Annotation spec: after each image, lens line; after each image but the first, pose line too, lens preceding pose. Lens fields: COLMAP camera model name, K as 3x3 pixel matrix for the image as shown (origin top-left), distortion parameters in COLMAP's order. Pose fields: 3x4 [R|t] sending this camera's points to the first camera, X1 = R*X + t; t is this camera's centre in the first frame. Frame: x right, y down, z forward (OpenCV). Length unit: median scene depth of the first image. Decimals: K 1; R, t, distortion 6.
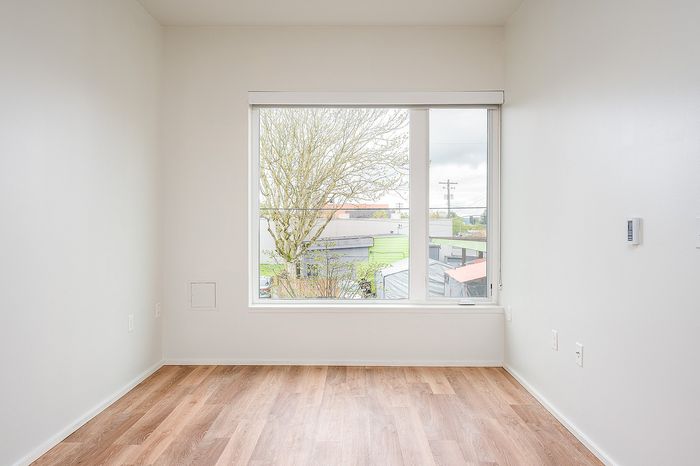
lens RADIAL K [[482.6, 0, 349.9], [0, 482.6, 232.8], [0, 0, 1]] dist [0.015332, -0.006073]
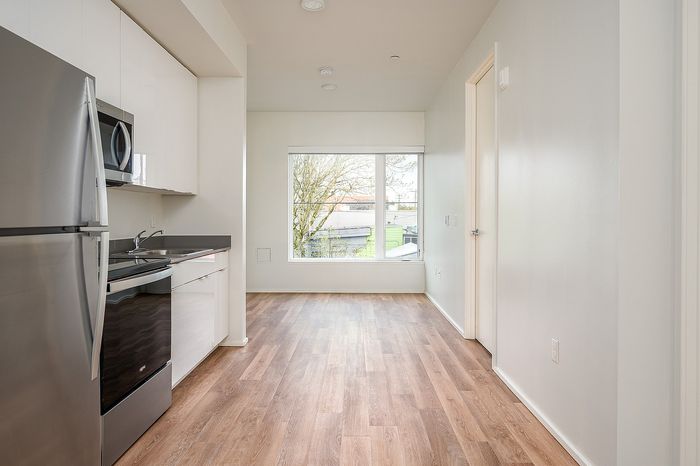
lens RADIAL K [[484.4, 0, 370.0], [0, 484.4, 224.1], [0, 0, 1]] dist [0.025113, -0.000074]
pose [[0.999293, -0.000244, 0.037585, 0.034354], [0.000229, 1.000000, 0.000404, 0.007292], [-0.037585, -0.000395, 0.999293, -0.839726]]
